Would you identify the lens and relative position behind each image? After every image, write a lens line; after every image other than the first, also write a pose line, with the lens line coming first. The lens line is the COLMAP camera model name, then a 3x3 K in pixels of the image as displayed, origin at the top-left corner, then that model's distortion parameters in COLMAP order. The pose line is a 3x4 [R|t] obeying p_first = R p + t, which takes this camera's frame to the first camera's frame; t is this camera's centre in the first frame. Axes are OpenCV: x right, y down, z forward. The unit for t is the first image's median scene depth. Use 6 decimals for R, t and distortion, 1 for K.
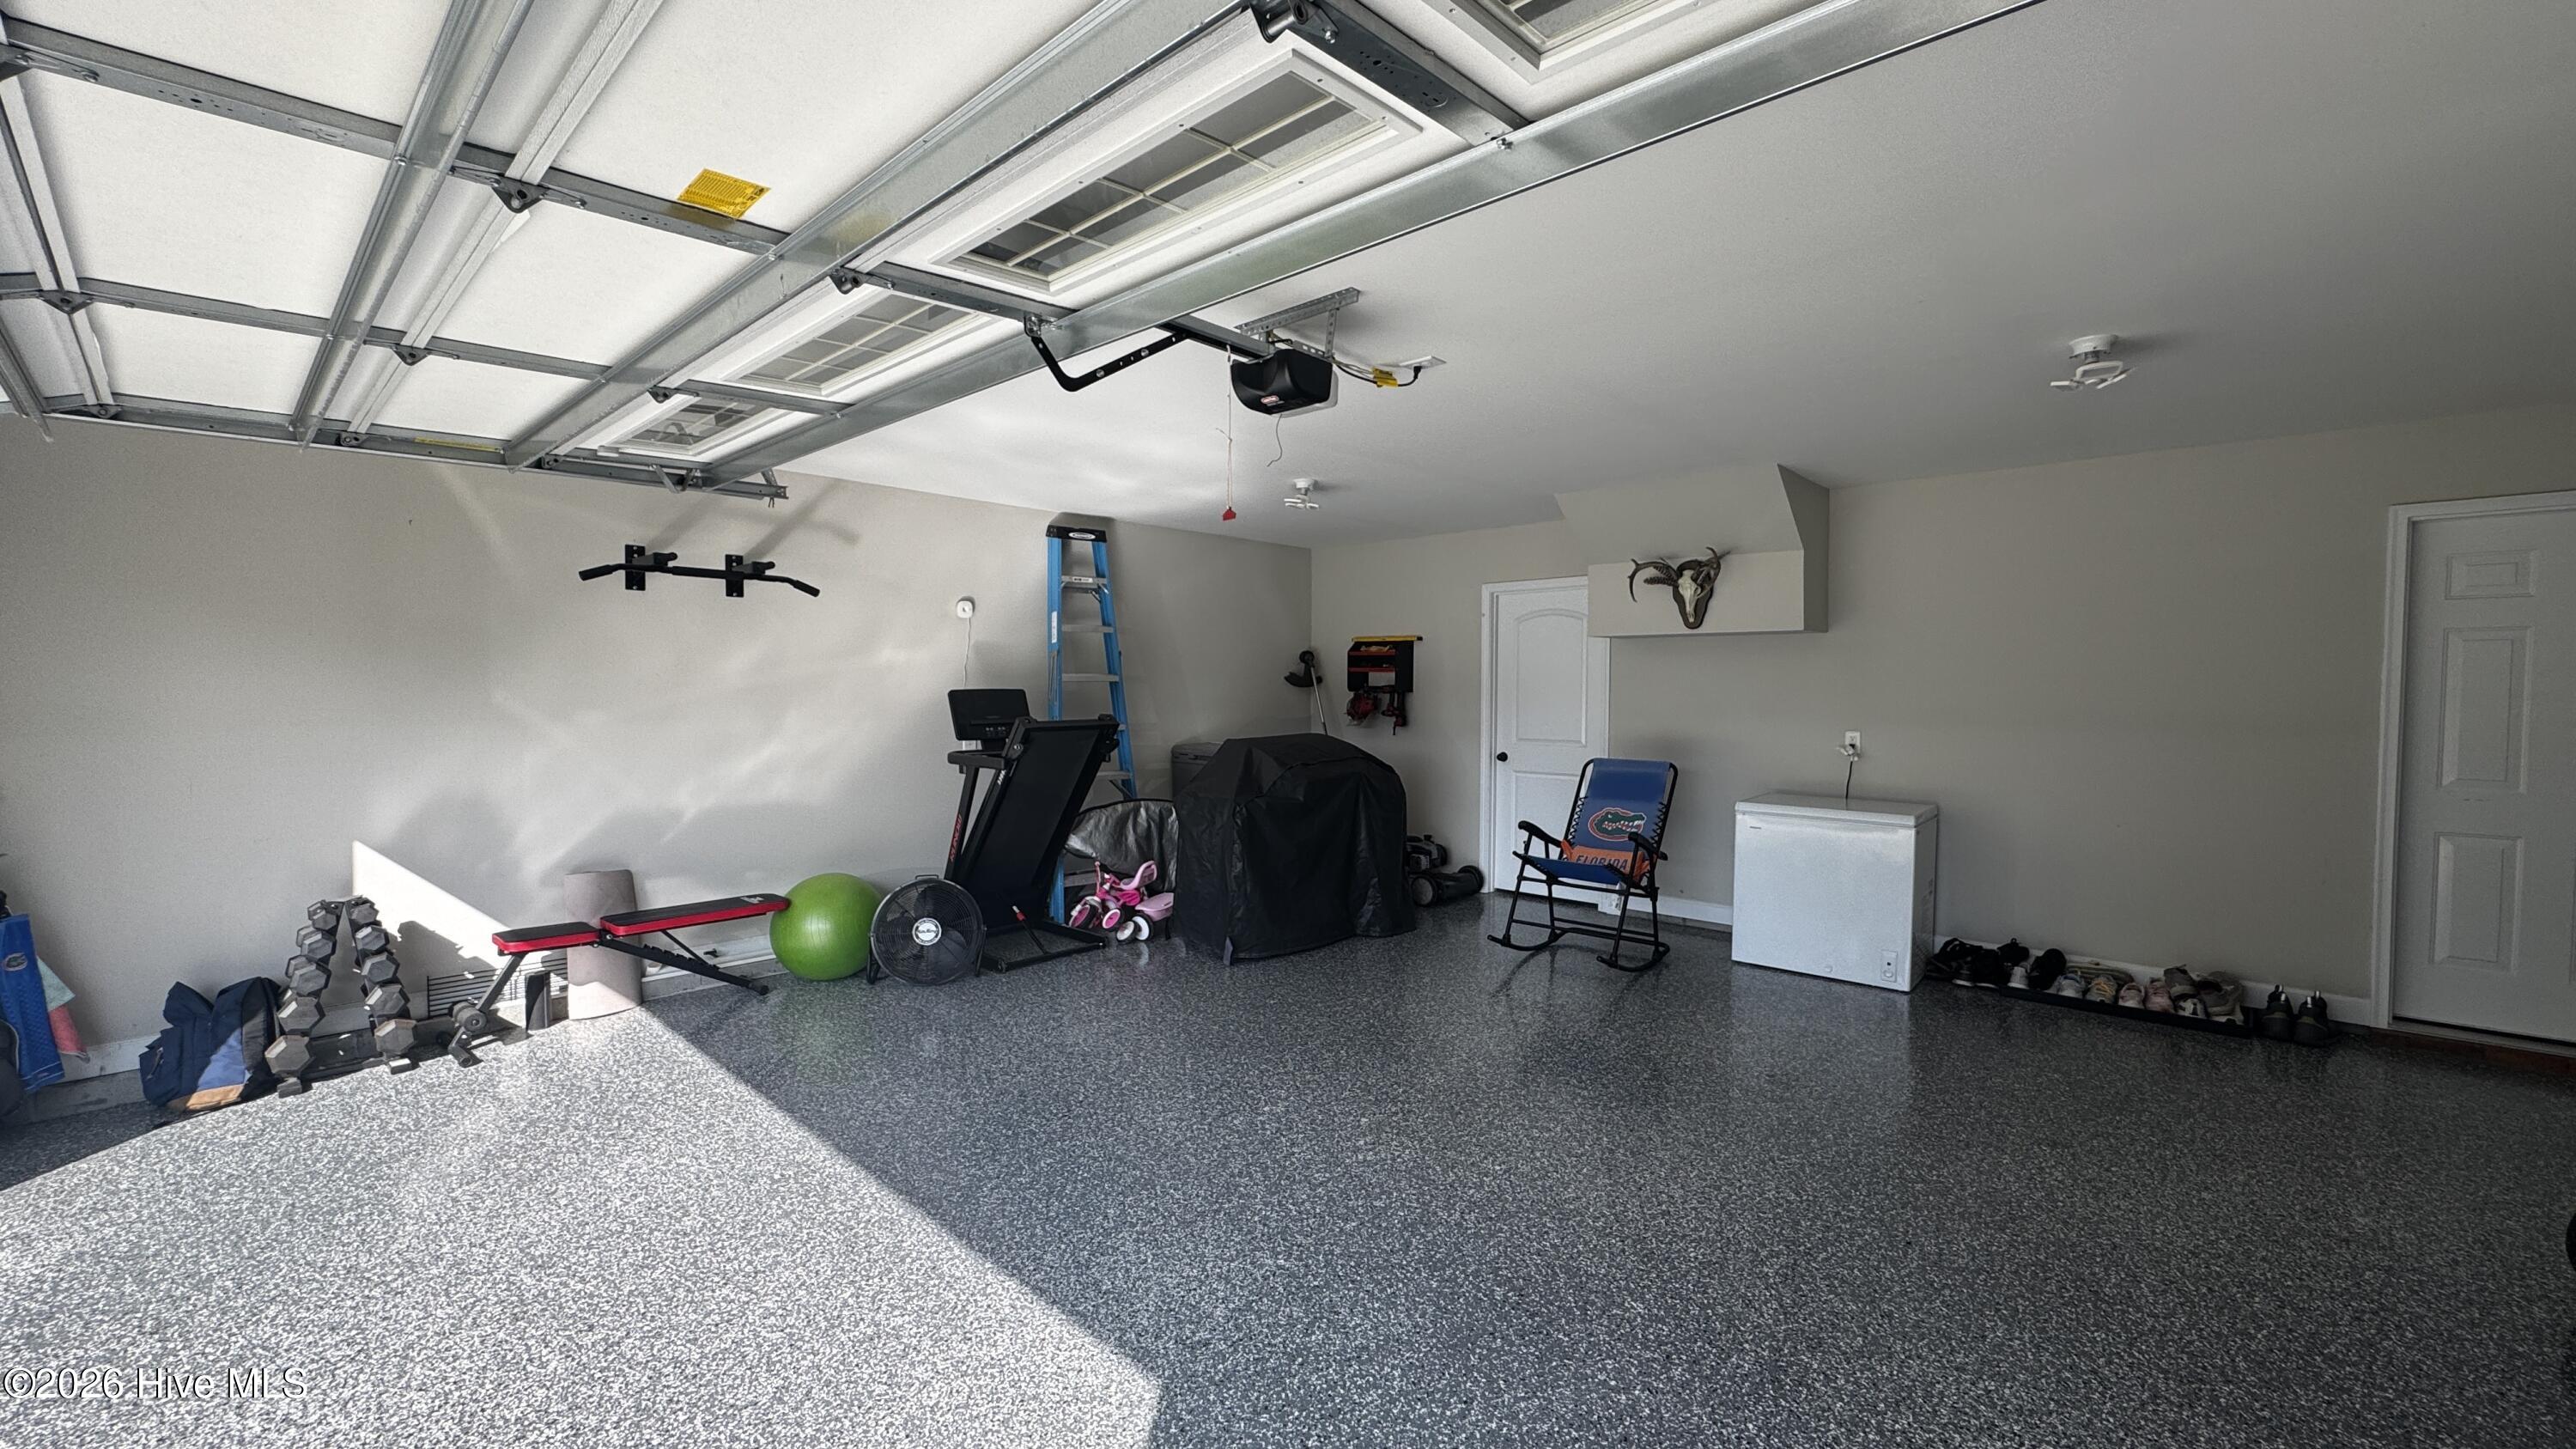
lens RADIAL K [[1026.7, 0, 1289.8], [0, 1026.7, 724.2], [0, 0, 1]] dist [-0.005984, 0.000418]
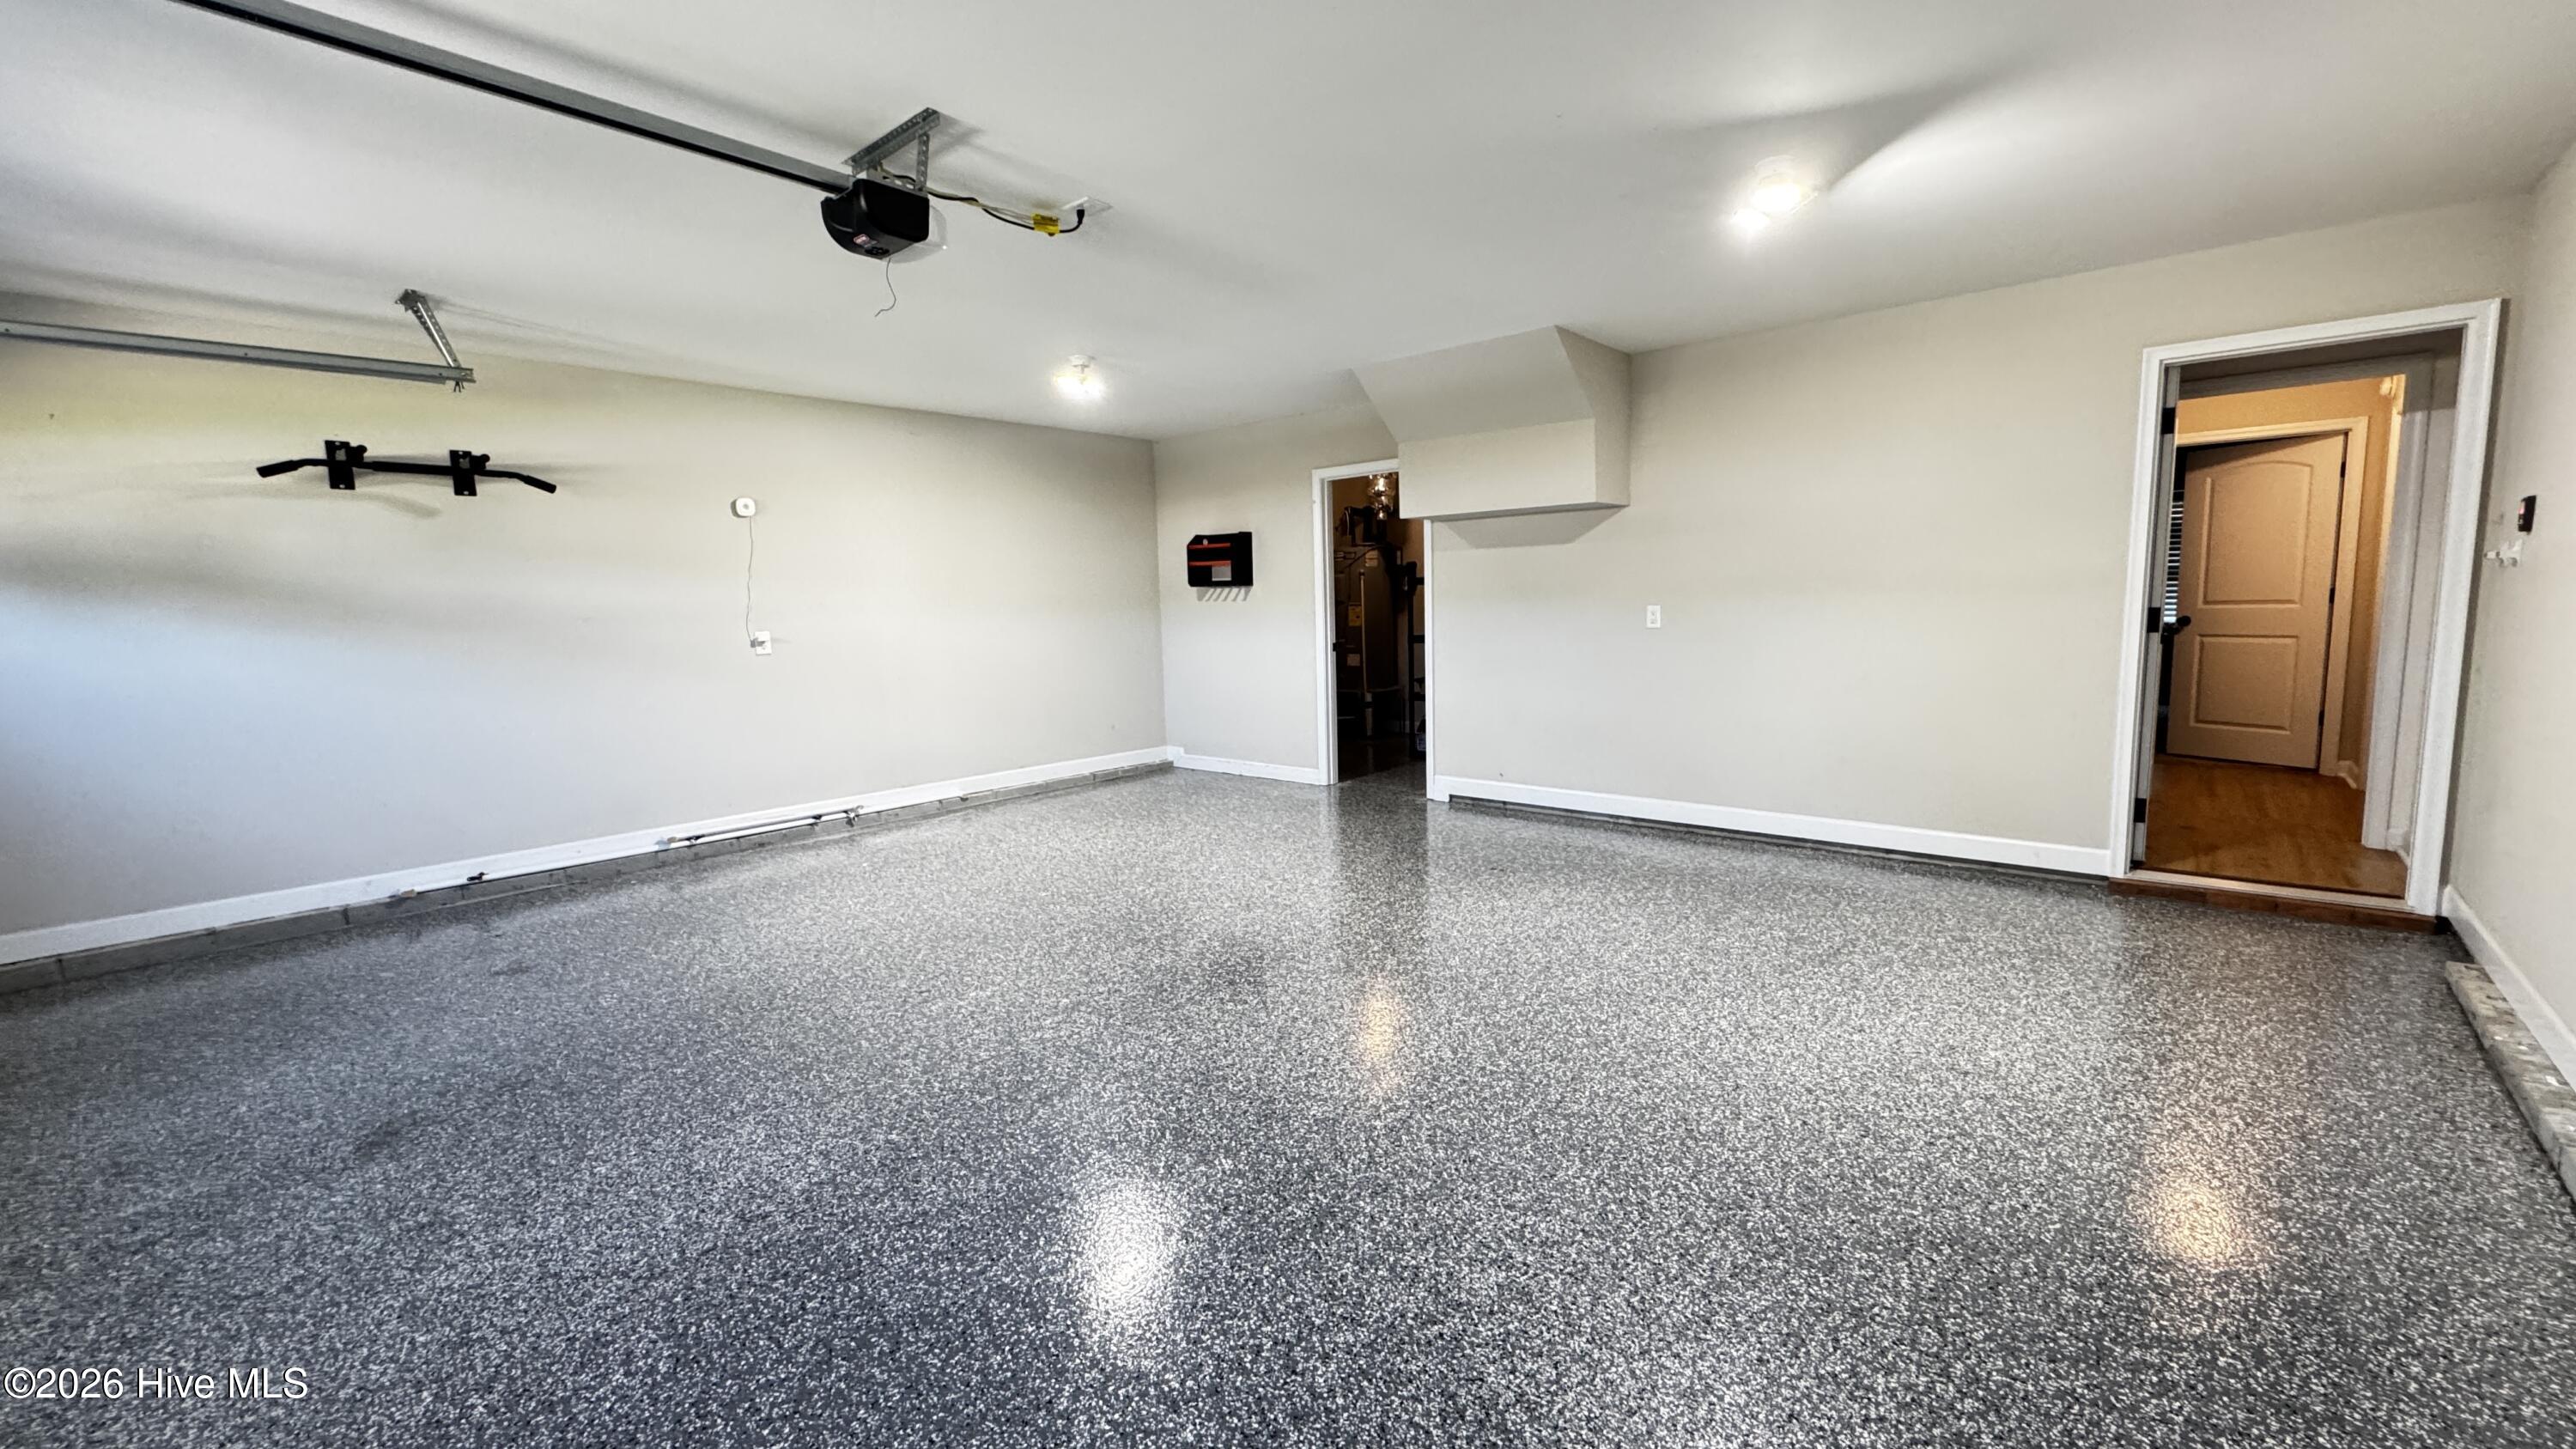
lens RADIAL K [[1029.1, 0, 1285.1], [0, 1029.1, 719.0], [0, 0, 1]] dist [-0.003423, -0.000535]
pose [[0.999107, -0.032434, 0.027064, 0.250192], [0.030246, 0.996519, 0.077687, 0.042070], [-0.029489, -0.076799, 0.996610, 0.024890]]
